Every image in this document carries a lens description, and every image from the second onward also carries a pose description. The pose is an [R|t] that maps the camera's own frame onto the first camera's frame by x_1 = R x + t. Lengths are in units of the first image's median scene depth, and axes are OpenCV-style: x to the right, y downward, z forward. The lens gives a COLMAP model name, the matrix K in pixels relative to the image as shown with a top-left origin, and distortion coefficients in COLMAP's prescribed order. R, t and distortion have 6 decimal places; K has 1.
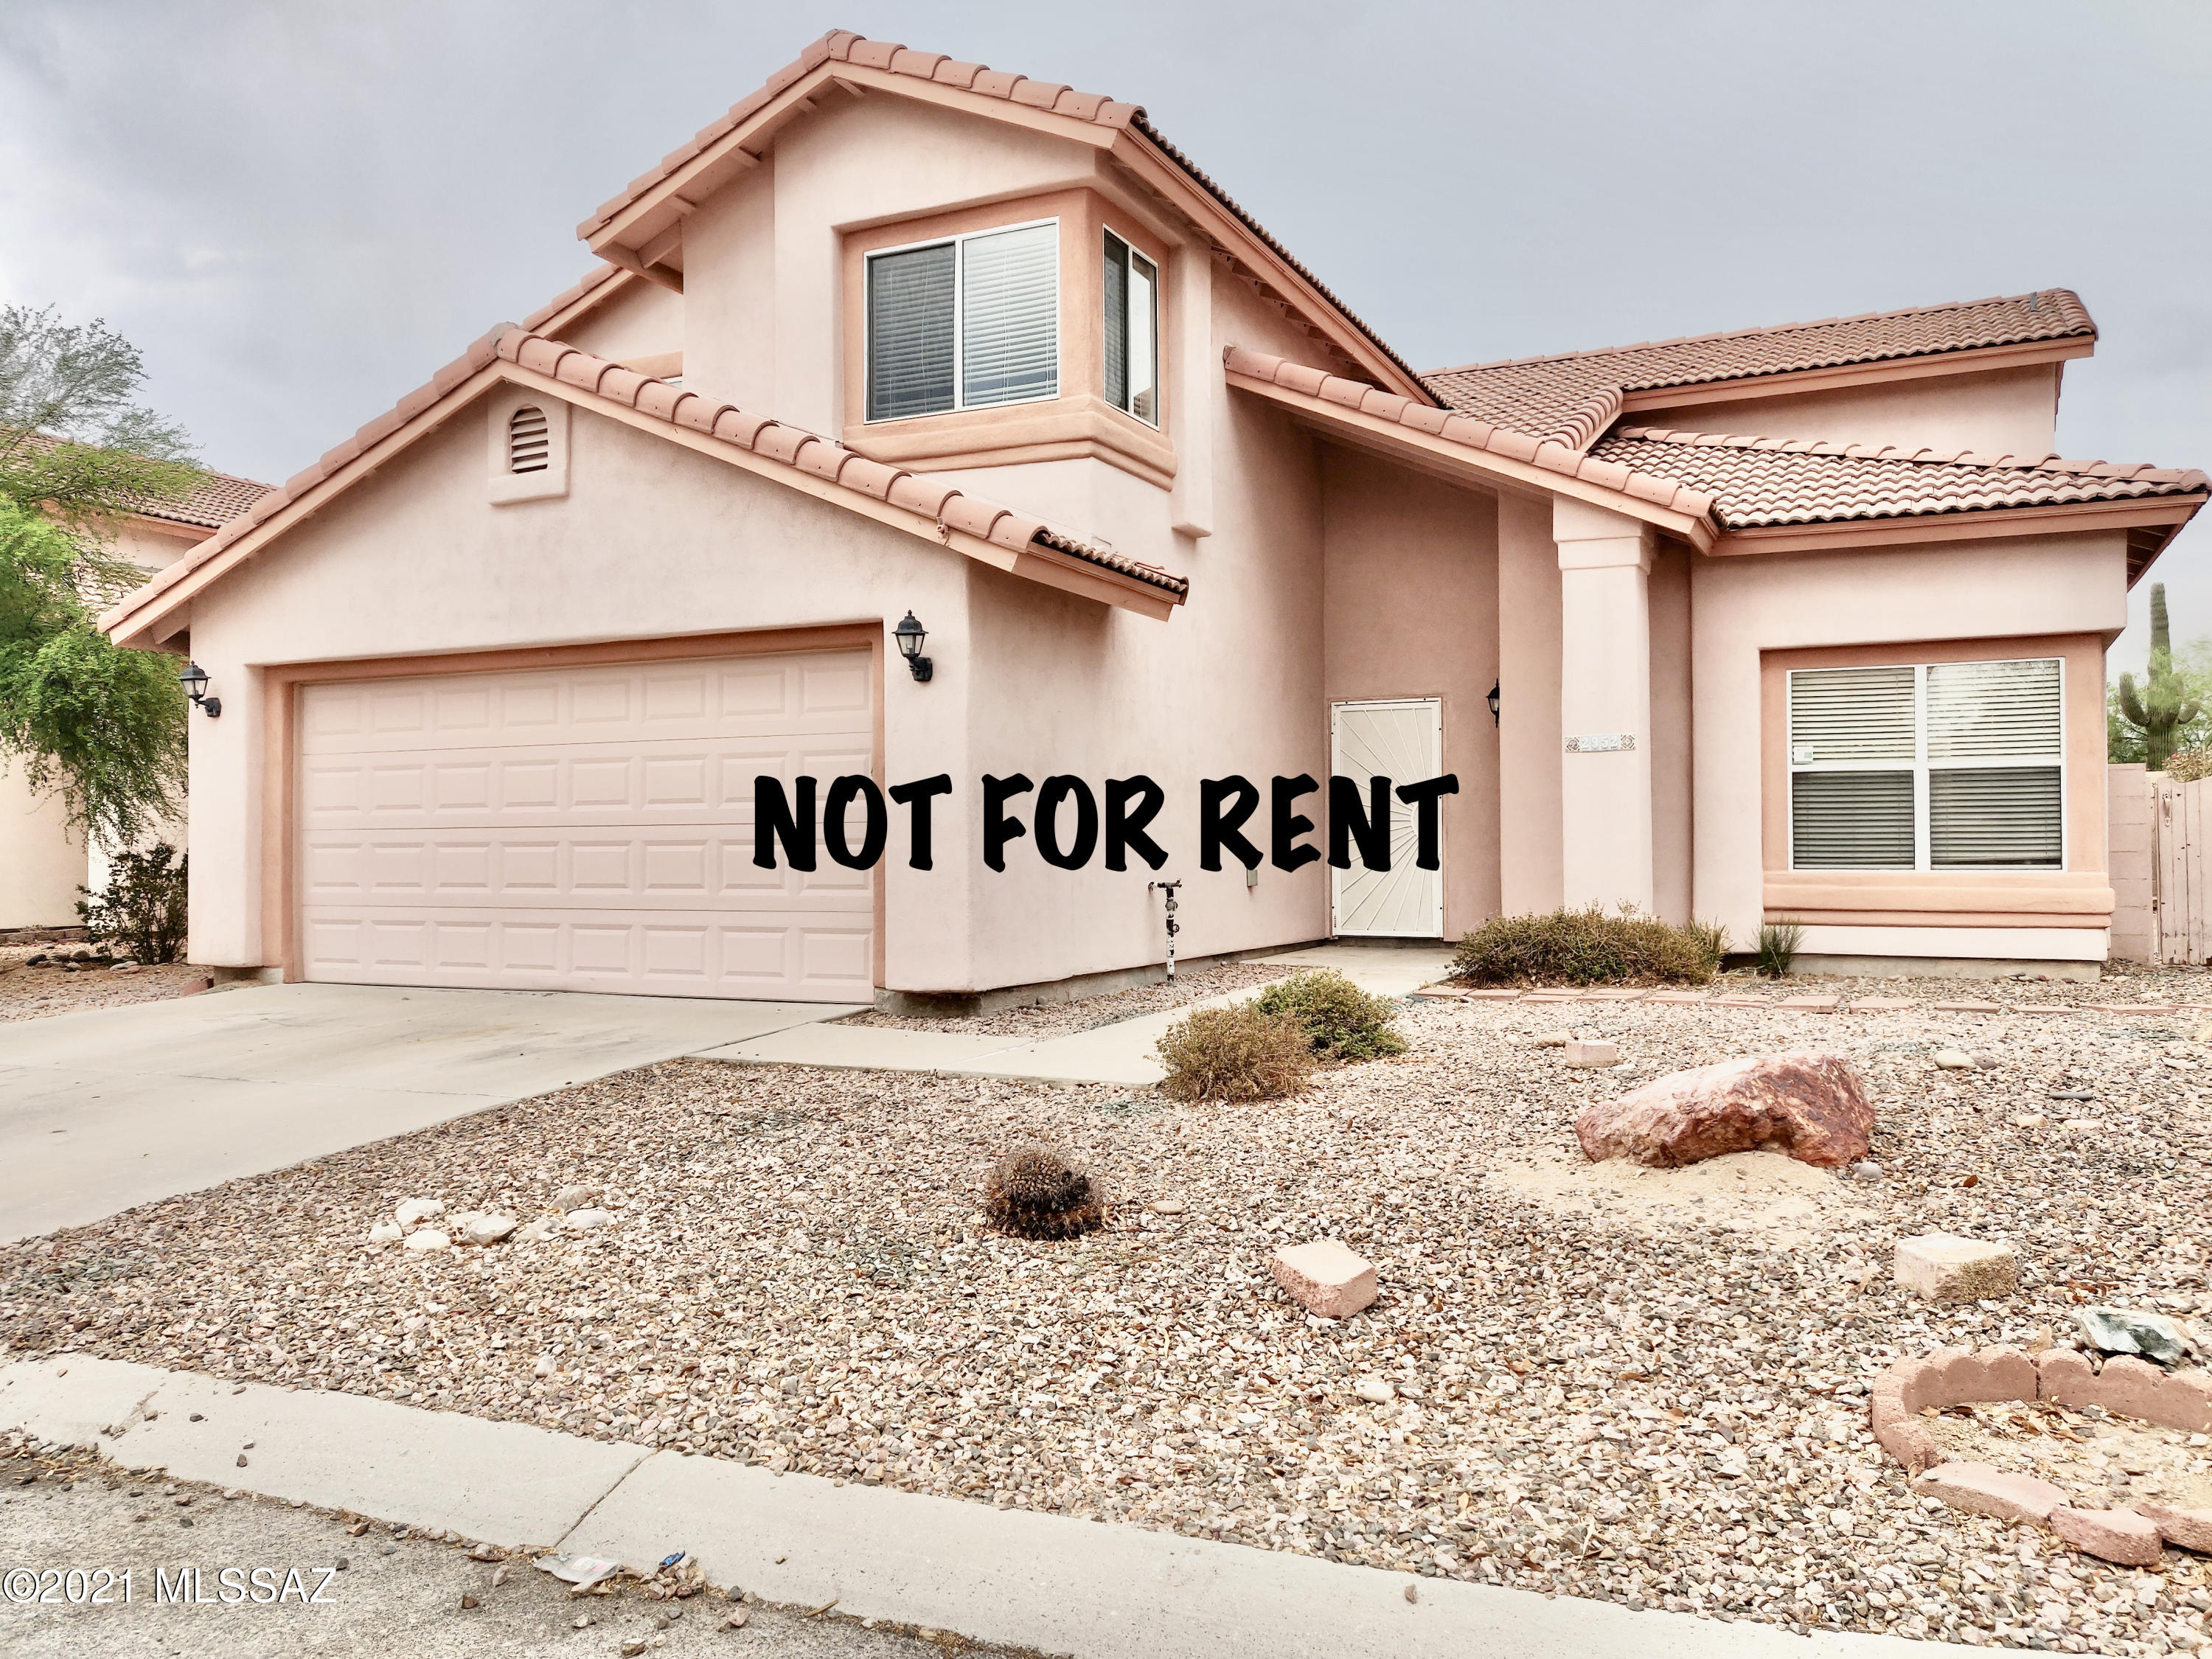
lens RADIAL K [[1712.9, 0, 1103.0], [0, 1712.9, 827.5], [0, 0, 1]] dist [-0.018051, 0.064165]
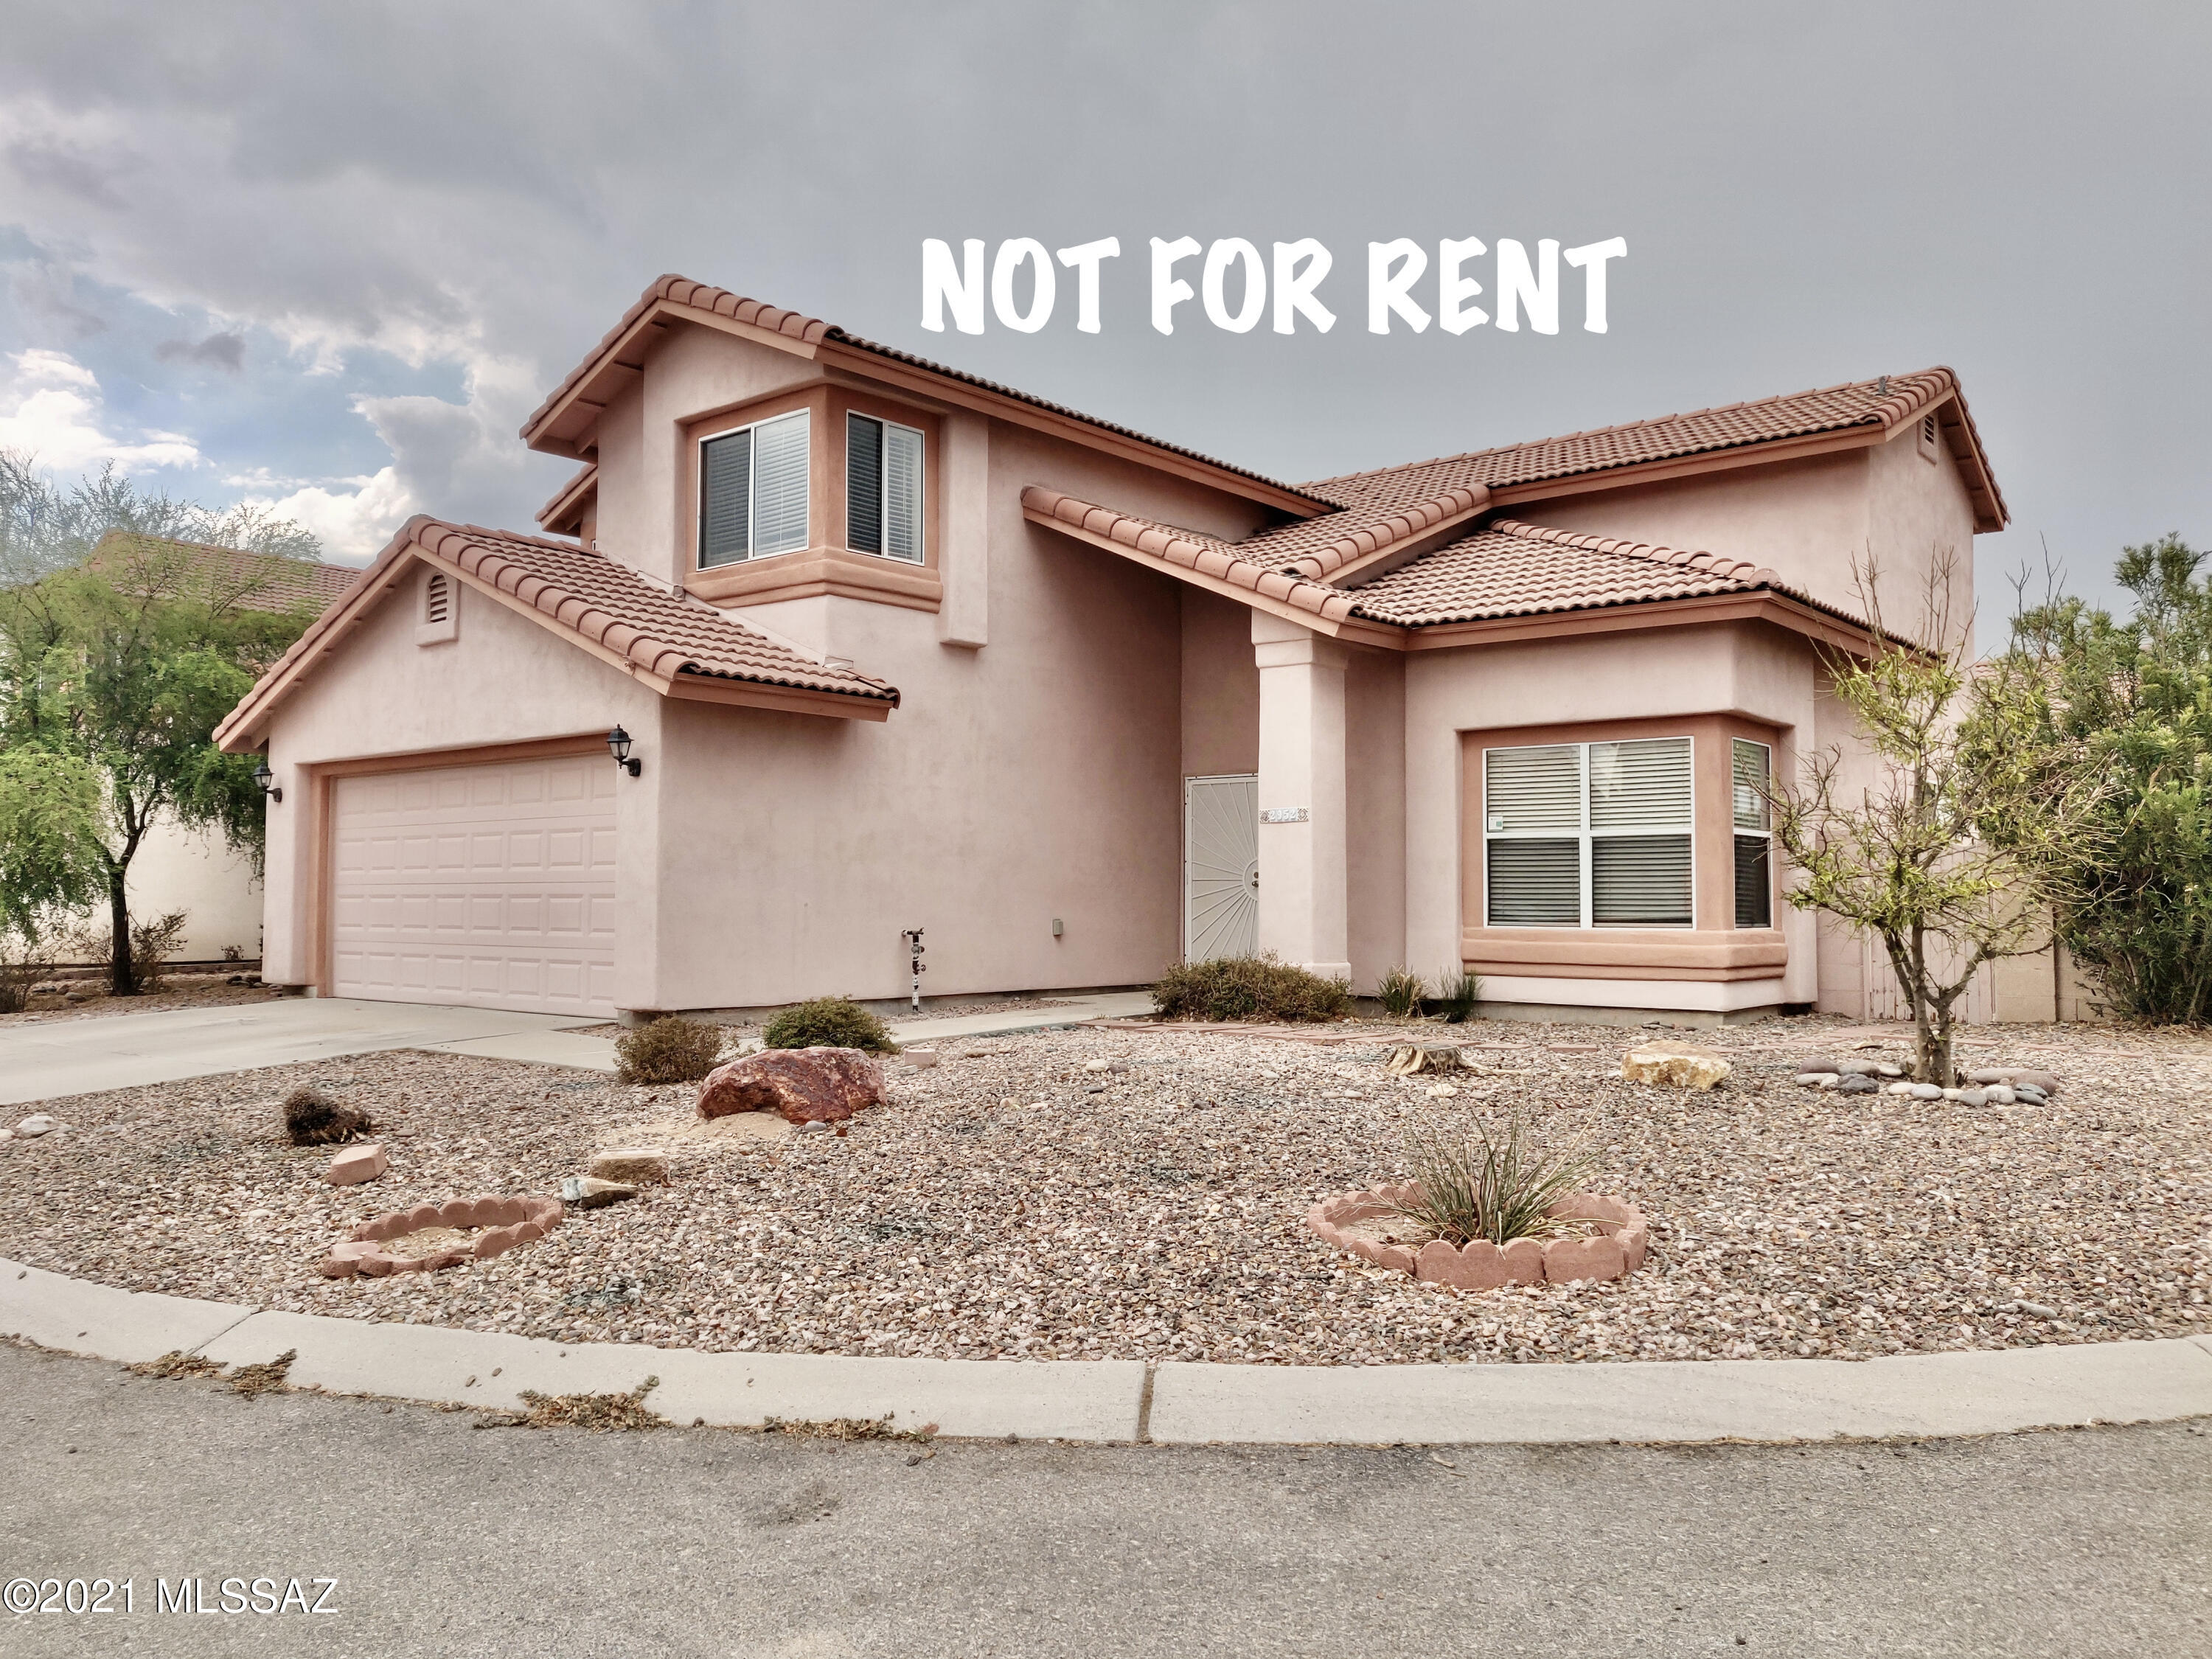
lens RADIAL K [[1712.9, 0, 1107.9], [0, 1712.9, 834.0], [0, 0, 1]] dist [-0.018051, 0.064165]
pose [[0.968250, -0.002897, -0.249969, 0.468639], [-0.003837, 0.999643, -0.026448, -0.005323], [0.249956, 0.026568, 0.967893, -0.160032]]
